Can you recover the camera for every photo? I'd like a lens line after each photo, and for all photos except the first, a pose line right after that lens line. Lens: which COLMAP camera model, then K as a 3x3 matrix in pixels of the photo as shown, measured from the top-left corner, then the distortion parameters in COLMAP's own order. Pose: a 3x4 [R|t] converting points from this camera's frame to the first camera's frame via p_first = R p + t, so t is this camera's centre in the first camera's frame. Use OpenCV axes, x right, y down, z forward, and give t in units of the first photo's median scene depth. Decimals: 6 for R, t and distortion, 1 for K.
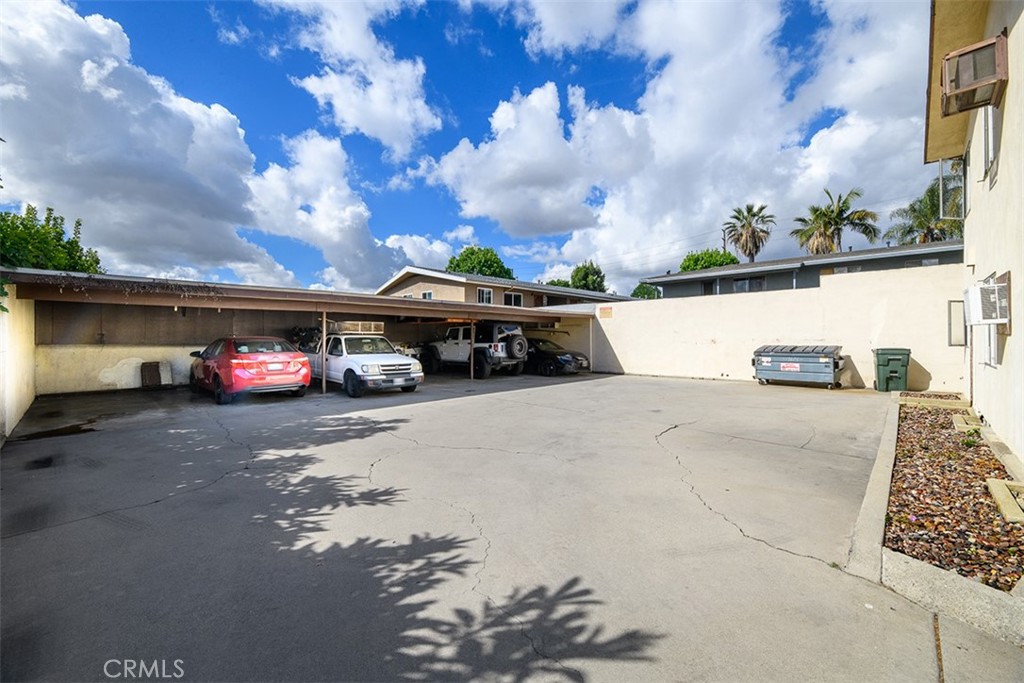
lens RADIAL K [[499.0, 0, 512.0], [0, 499.0, 341.5], [0, 0, 1]] dist [-0.003637, -0.000319]
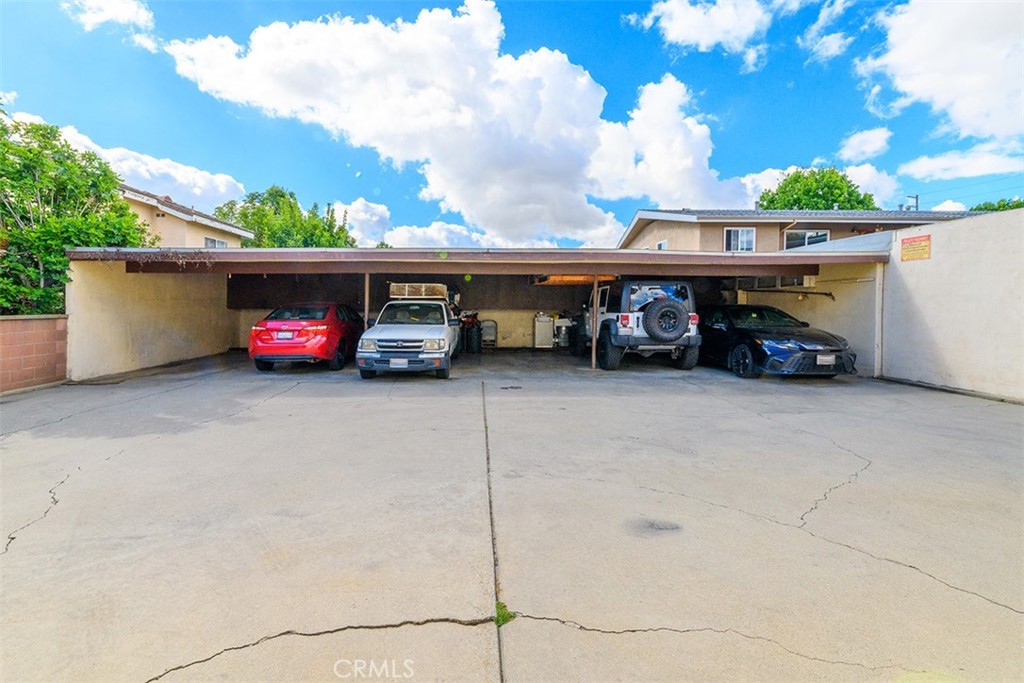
lens RADIAL K [[499.0, 0, 512.0], [0, 499.0, 341.5], [0, 0, 1]] dist [-0.003637, -0.000319]
pose [[0.641528, 0.060684, -0.764696, 0.343164], [-0.007608, 0.997320, 0.072762, -0.005599], [0.767062, -0.040861, 0.640270, 0.494529]]
